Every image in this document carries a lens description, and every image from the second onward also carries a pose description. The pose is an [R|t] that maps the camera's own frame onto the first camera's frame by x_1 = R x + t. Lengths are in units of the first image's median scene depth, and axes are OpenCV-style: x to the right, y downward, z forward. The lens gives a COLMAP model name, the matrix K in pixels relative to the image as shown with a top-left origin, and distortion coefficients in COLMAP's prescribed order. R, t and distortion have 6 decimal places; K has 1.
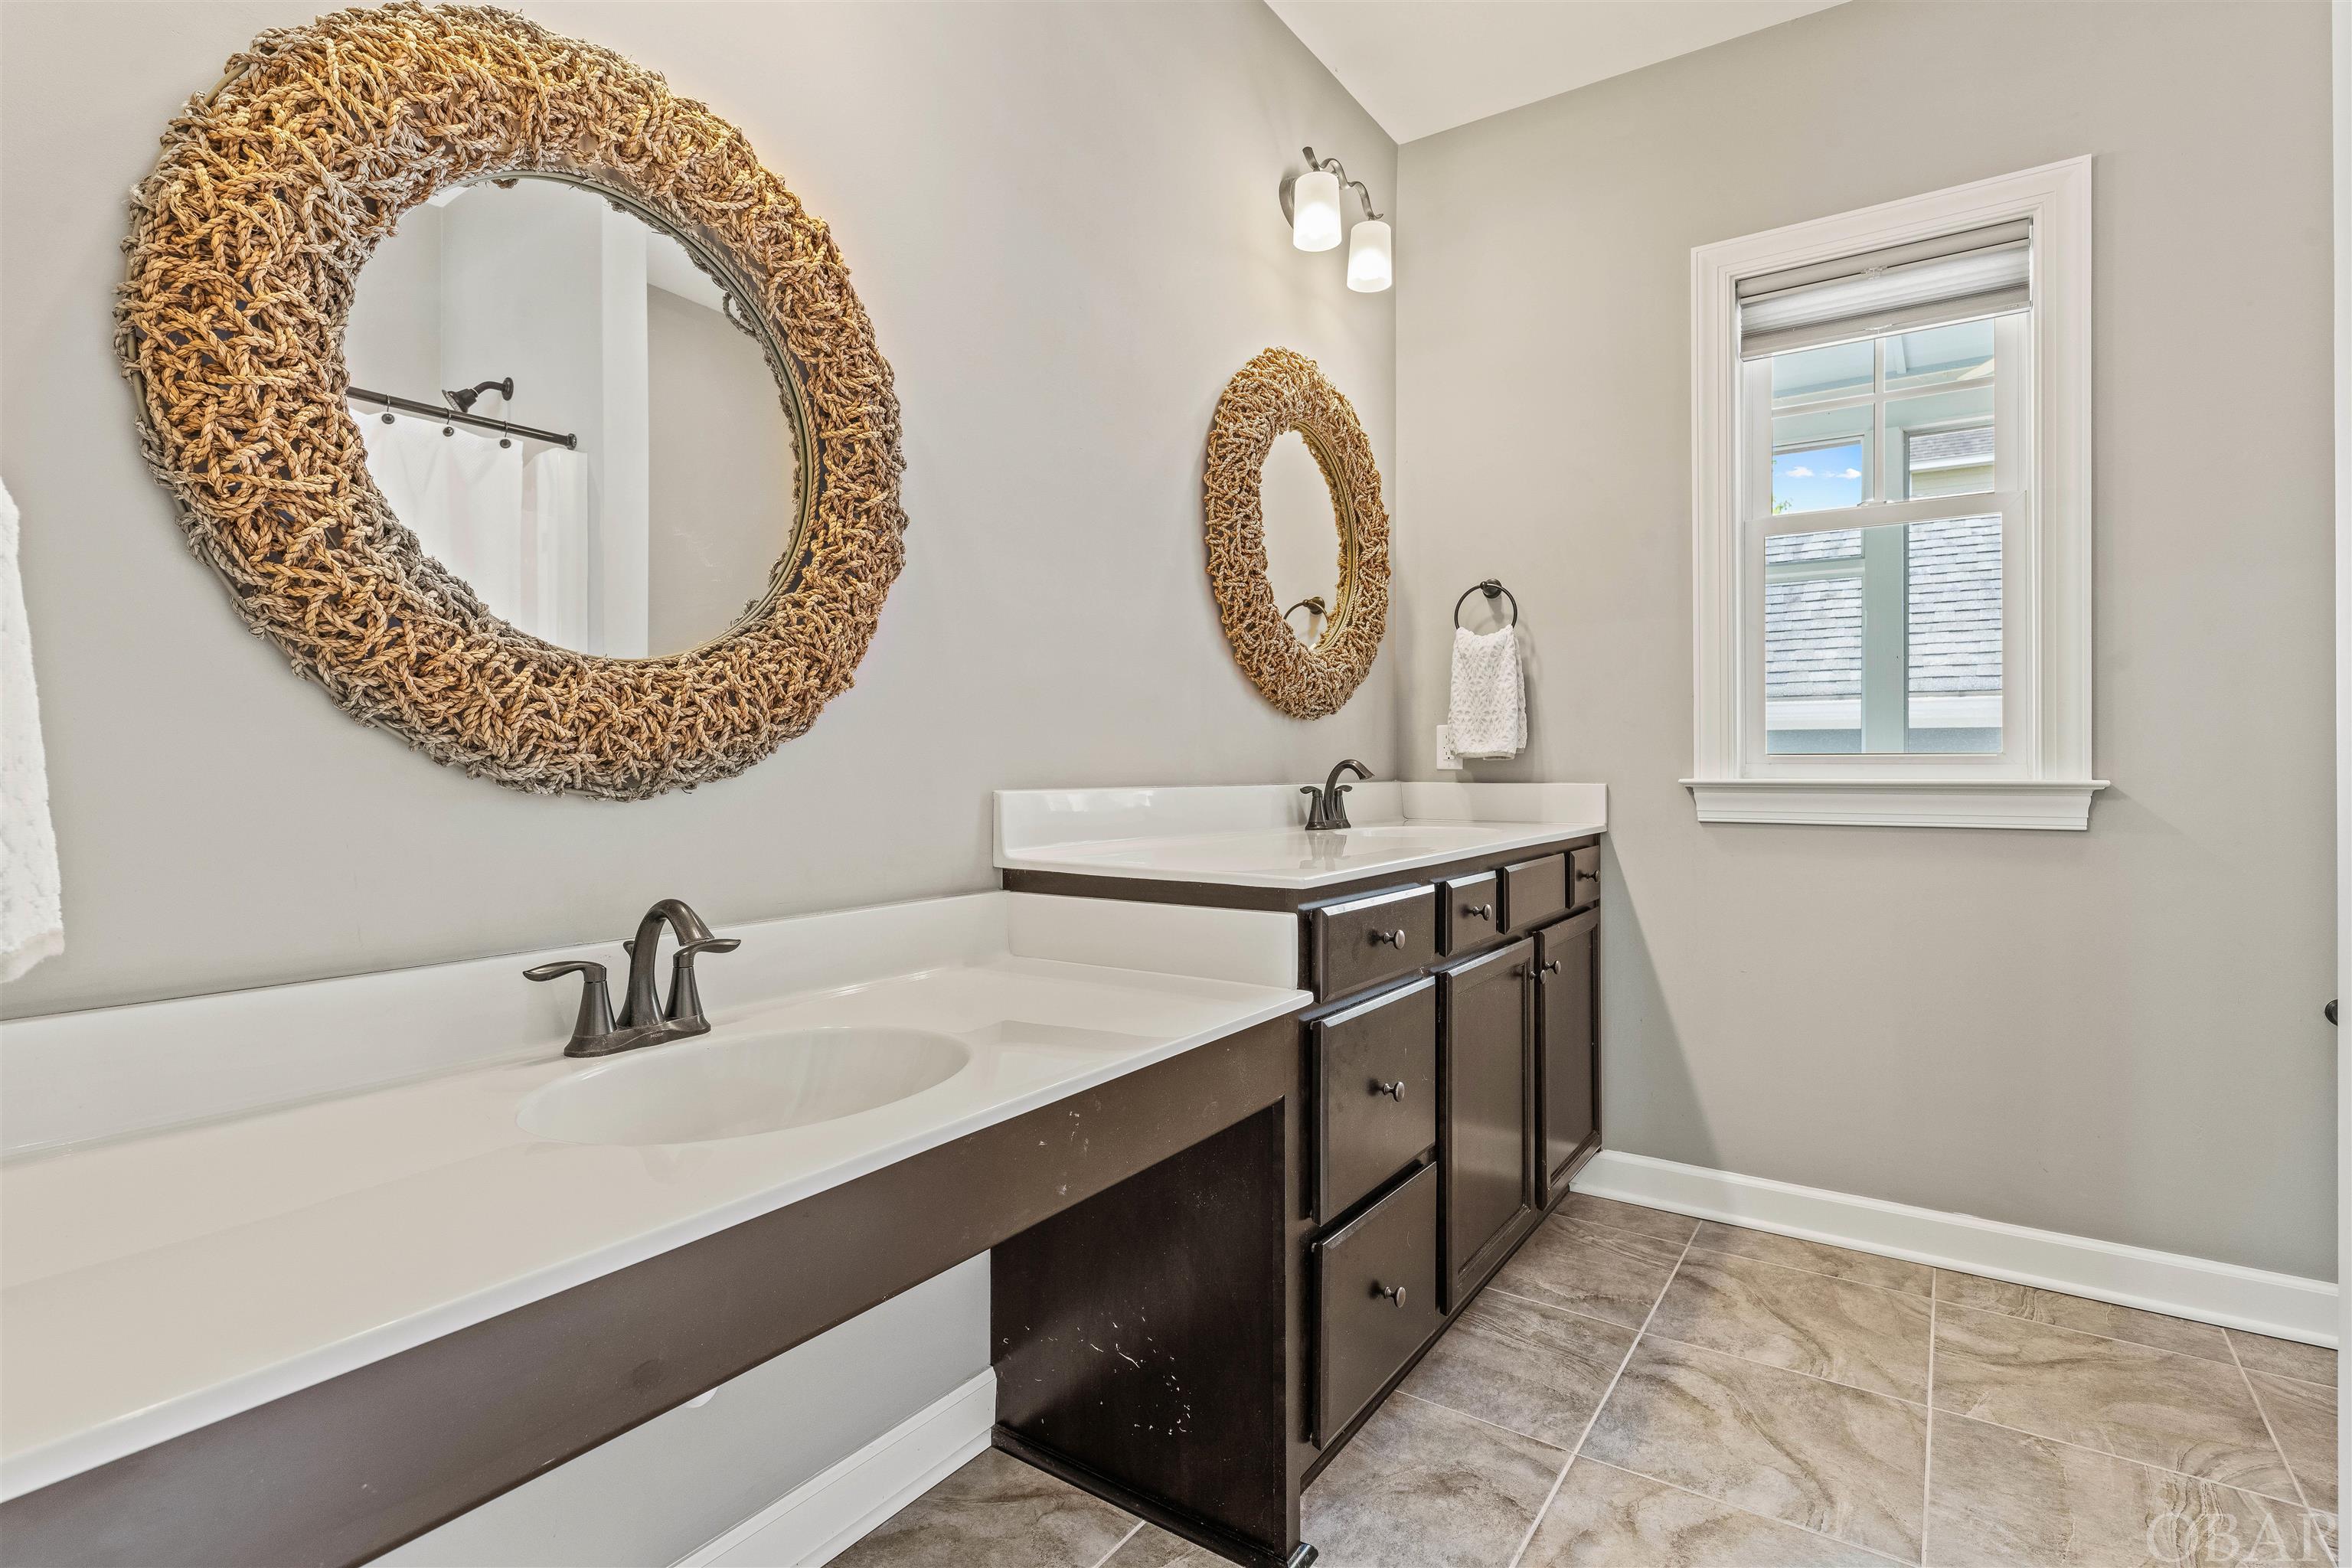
lens RADIAL K [[1167.4, 0, 1179.1], [0, 1167.4, 768.2], [0, 0, 1]] dist [-0.003590, 0.002662]
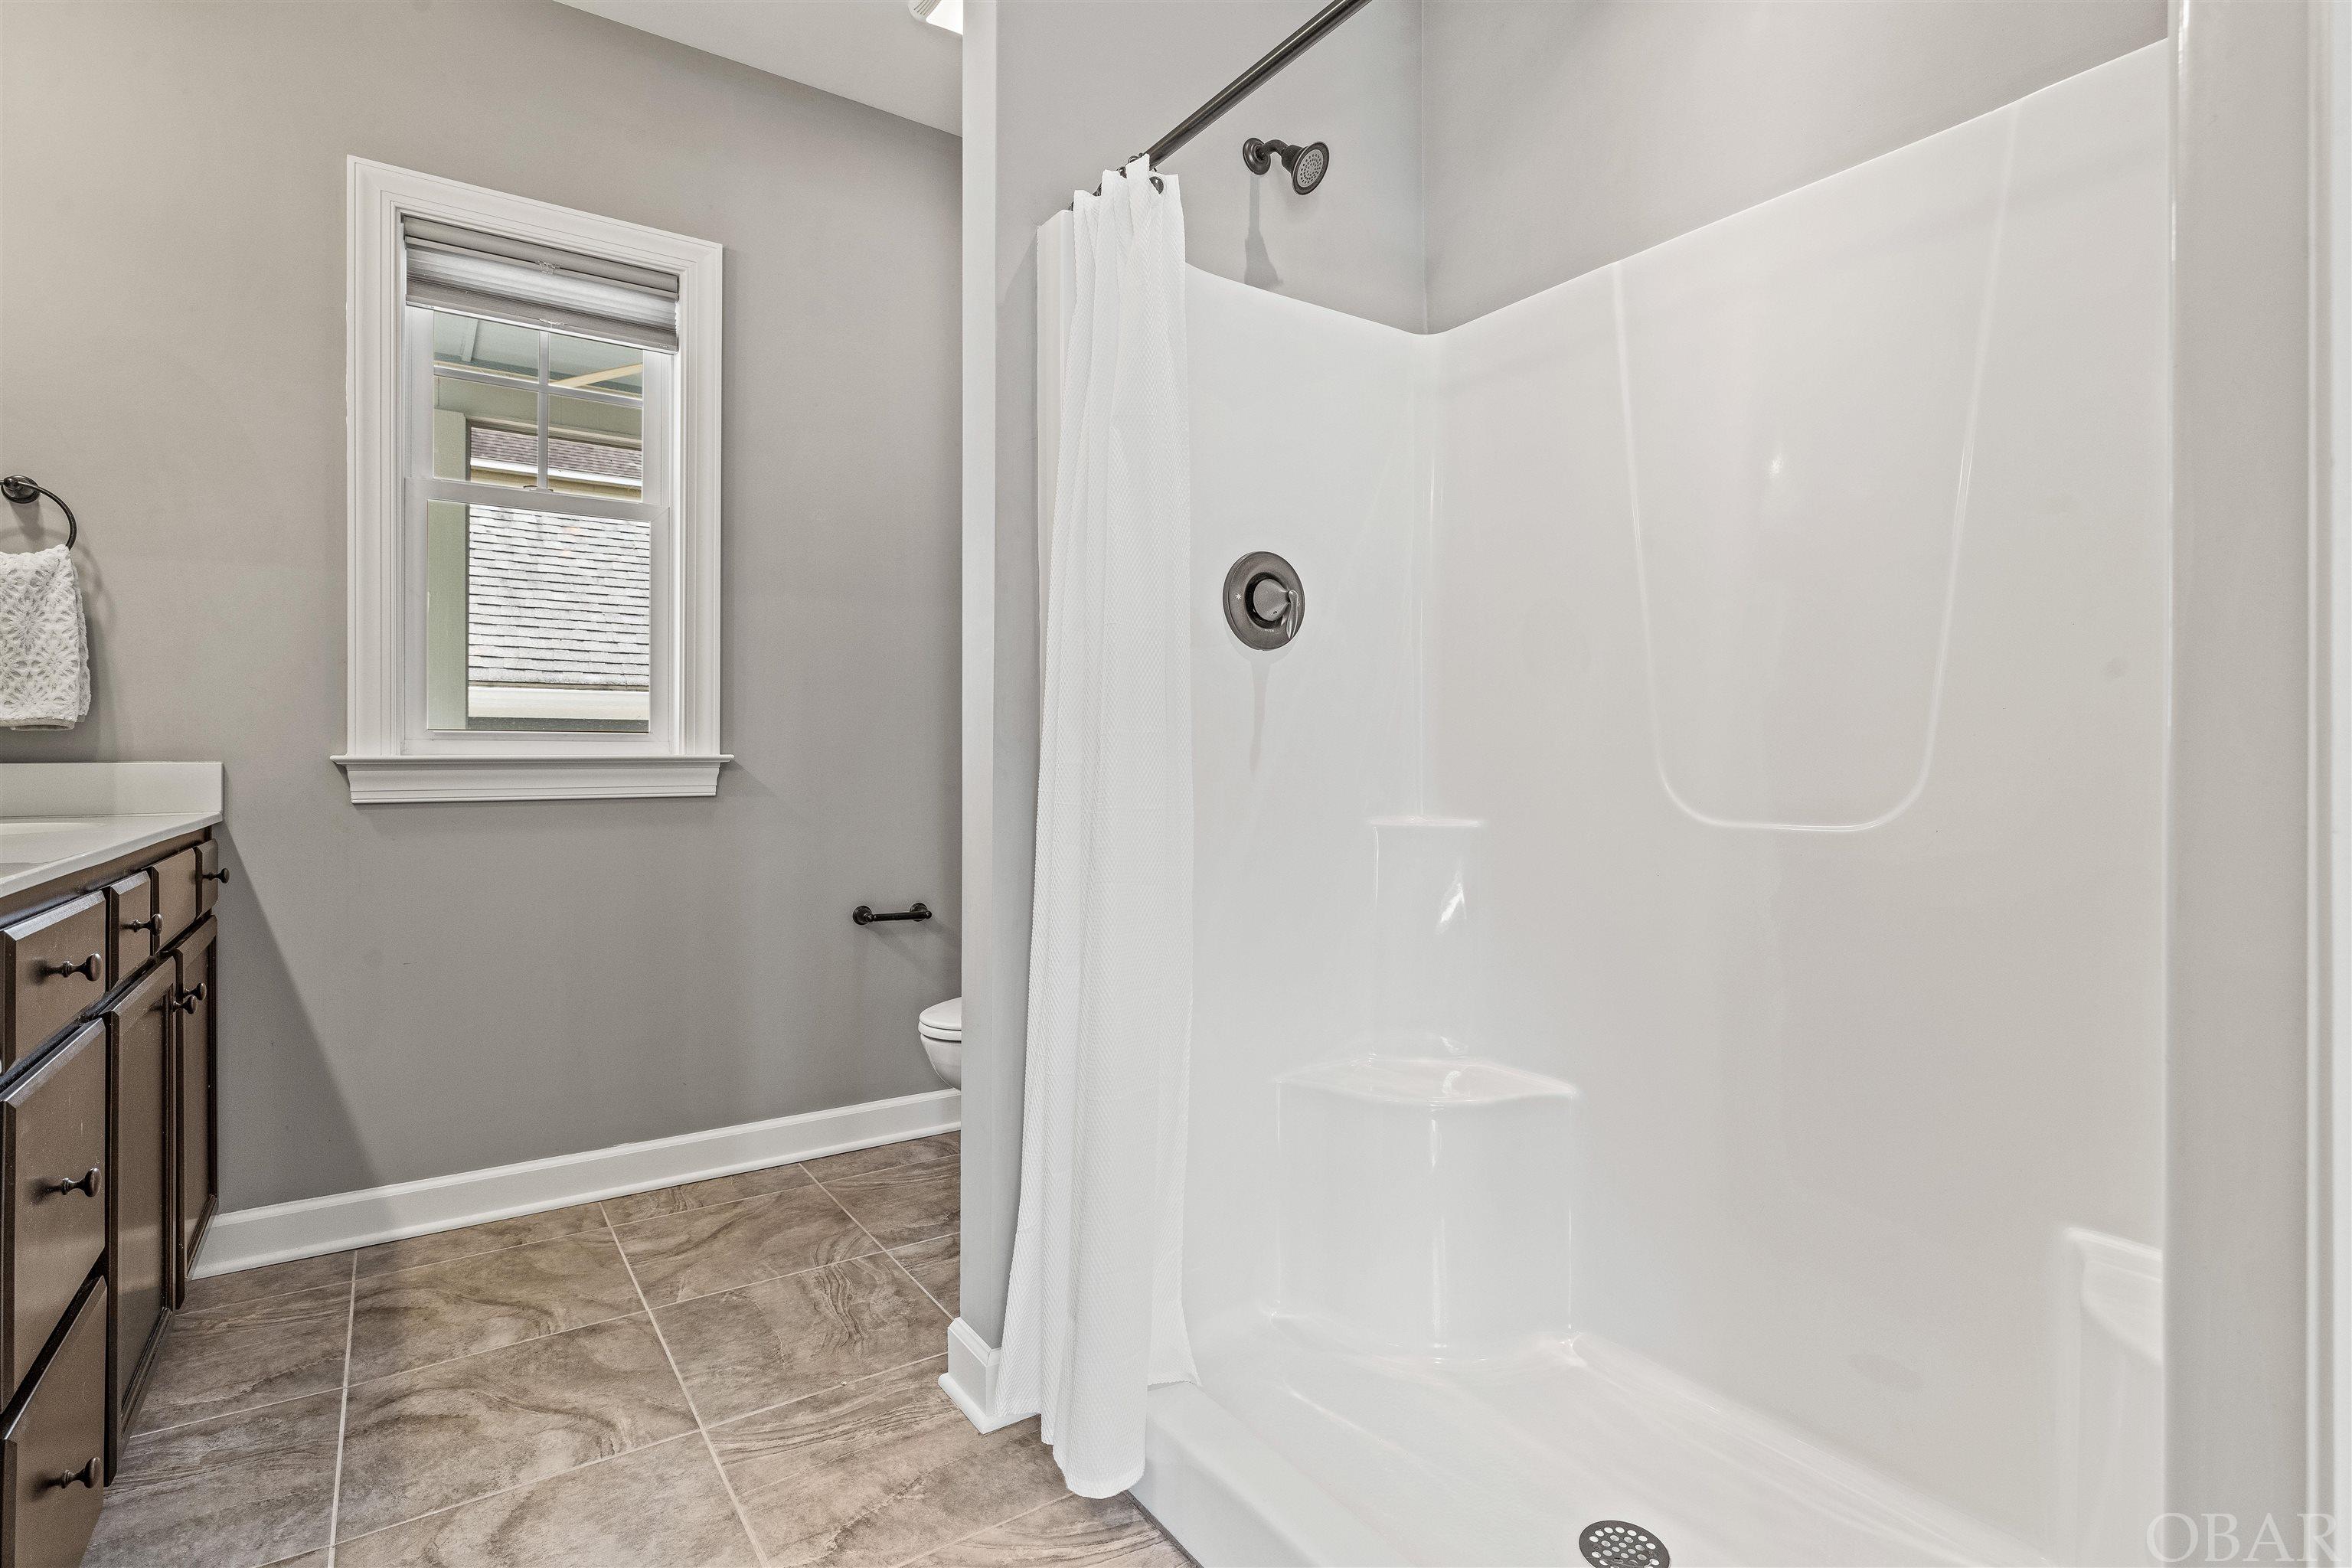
lens RADIAL K [[1167.4, 0, 1190.0], [0, 1167.4, 775.5], [0, 0, 1]] dist [-0.003590, 0.002662]
pose [[0.346112, -0.010430, 0.938135, -0.196463], [0.007602, 0.999937, 0.008313, 0.025519], [-0.938162, 0.004254, 0.346169, 0.107194]]
